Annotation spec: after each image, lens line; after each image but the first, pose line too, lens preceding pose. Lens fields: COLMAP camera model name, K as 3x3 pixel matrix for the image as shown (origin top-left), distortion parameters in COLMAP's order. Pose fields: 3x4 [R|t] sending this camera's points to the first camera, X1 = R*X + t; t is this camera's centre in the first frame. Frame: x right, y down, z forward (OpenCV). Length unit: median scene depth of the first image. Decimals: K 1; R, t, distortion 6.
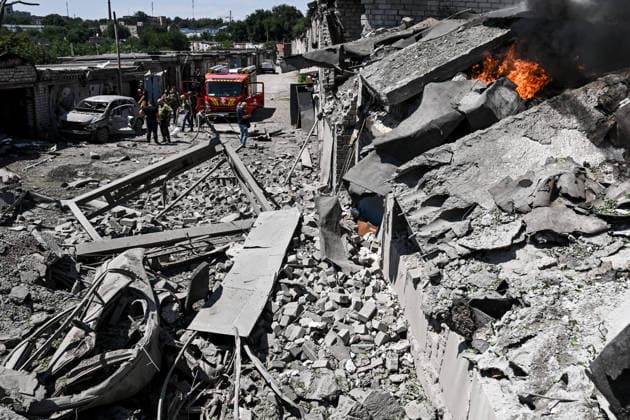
lens RADIAL K [[535.1, 0, 333.6], [0, 535.1, 199.0], [0, 0, 1]] dist [0.000773, 0.007563]
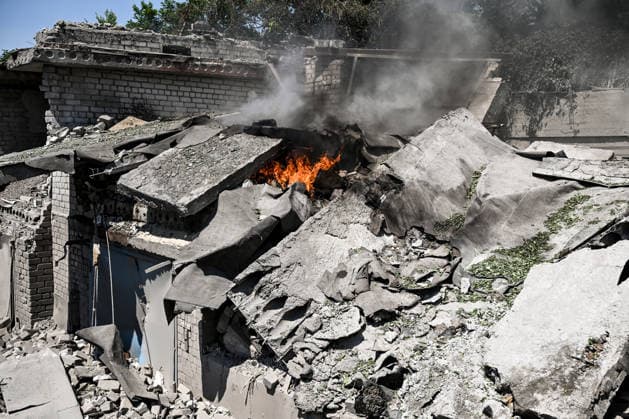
lens RADIAL K [[619.3, 0, 327.0], [0, 619.3, 214.1], [0, 0, 1]] dist [0.008595, 0.000000]
pose [[0.768421, -0.083559, 0.634467, -0.480803], [0.170844, 0.982241, -0.077554, -0.056862], [-0.616719, 0.167989, 0.769050, -0.017285]]
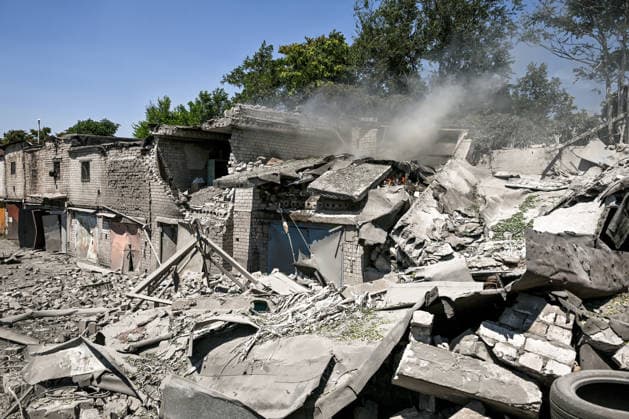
lens RADIAL K [[447.6, 0, 319.5], [0, 447.6, 217.0], [0, 0, 1]] dist [-0.004598, 0.002278]
pose [[0.696498, -0.047949, 0.715955, -1.346539], [0.187305, 0.975322, -0.116896, 0.051014], [-0.692681, 0.215519, 0.688291, -0.006512]]
